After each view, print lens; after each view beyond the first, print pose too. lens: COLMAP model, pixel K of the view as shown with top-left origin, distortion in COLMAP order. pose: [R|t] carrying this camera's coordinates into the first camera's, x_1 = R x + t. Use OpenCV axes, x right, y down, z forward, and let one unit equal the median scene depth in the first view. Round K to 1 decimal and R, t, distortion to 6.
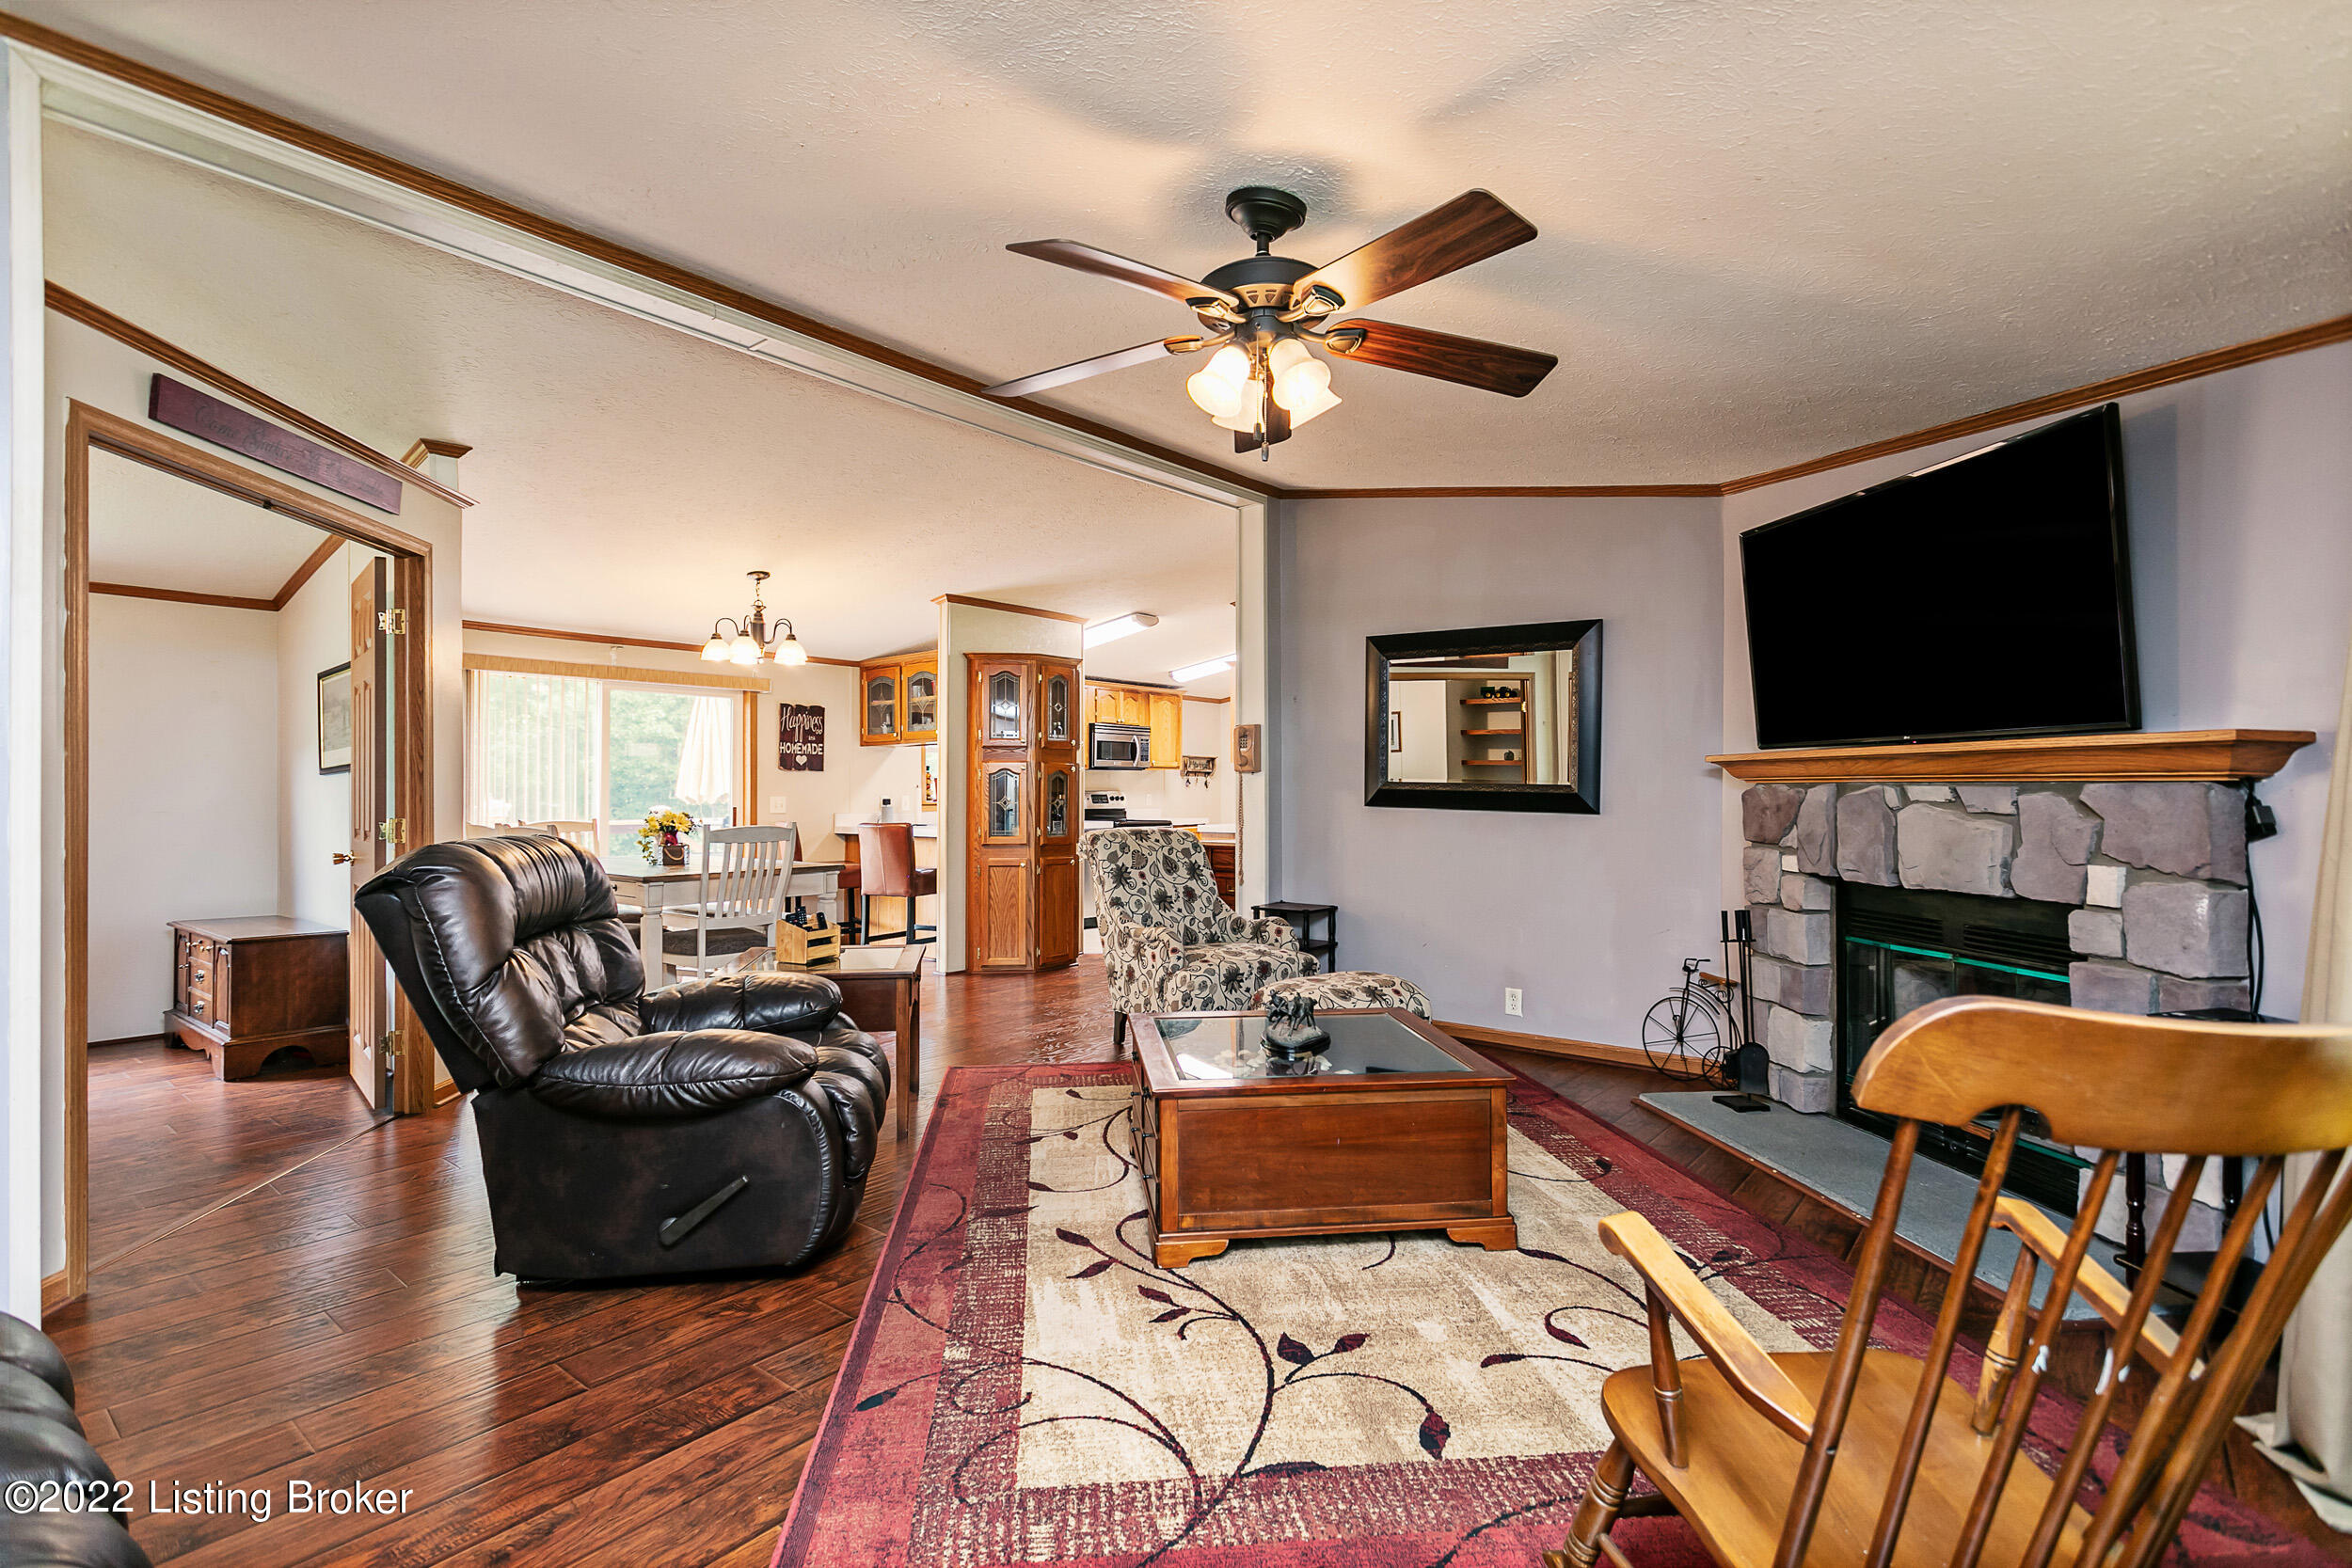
lens RADIAL K [[1132.9, 0, 1176.0], [0, 1132.9, 784.0], [0, 0, 1]] dist [-0.024146, 0.000184]
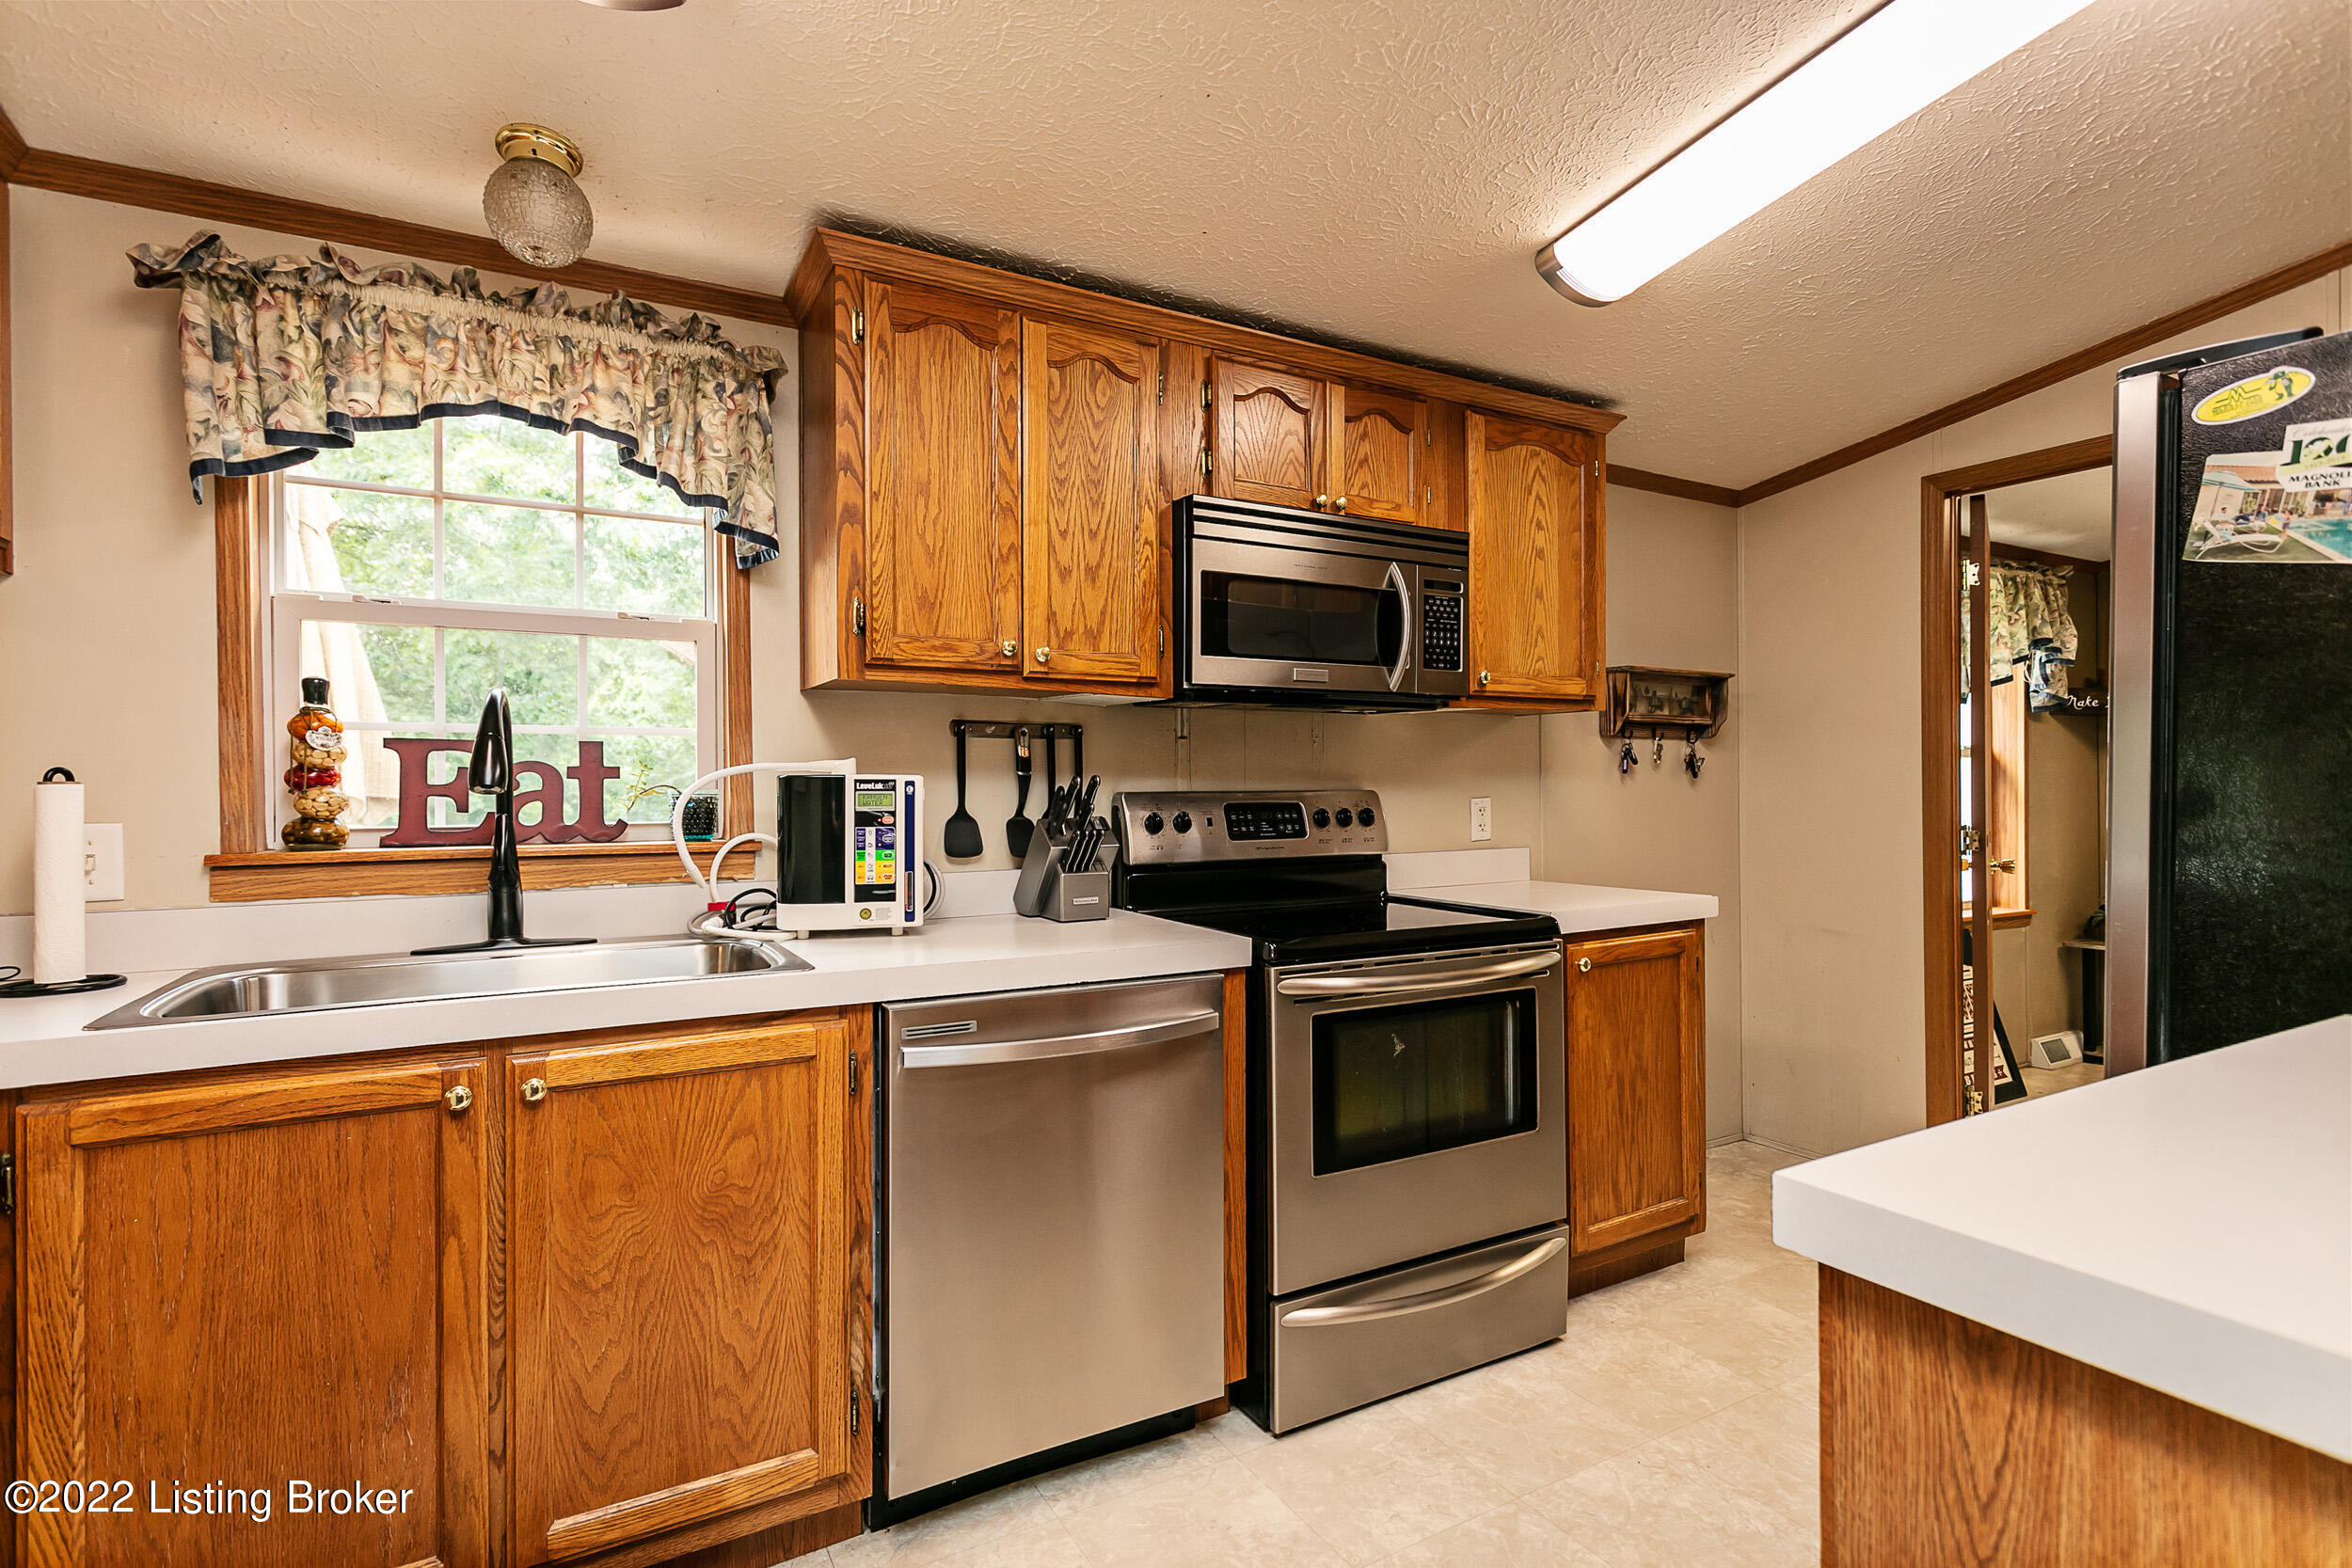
lens RADIAL K [[1132.9, 0, 1176.0], [0, 1132.9, 784.0], [0, 0, 1]] dist [-0.024146, 0.000184]
pose [[0.932307, -0.000862, -0.361668, 0.007531], [0.005068, 0.999930, 0.010681, 0.001979], [0.361633, -0.011790, 0.932246, 0.746550]]
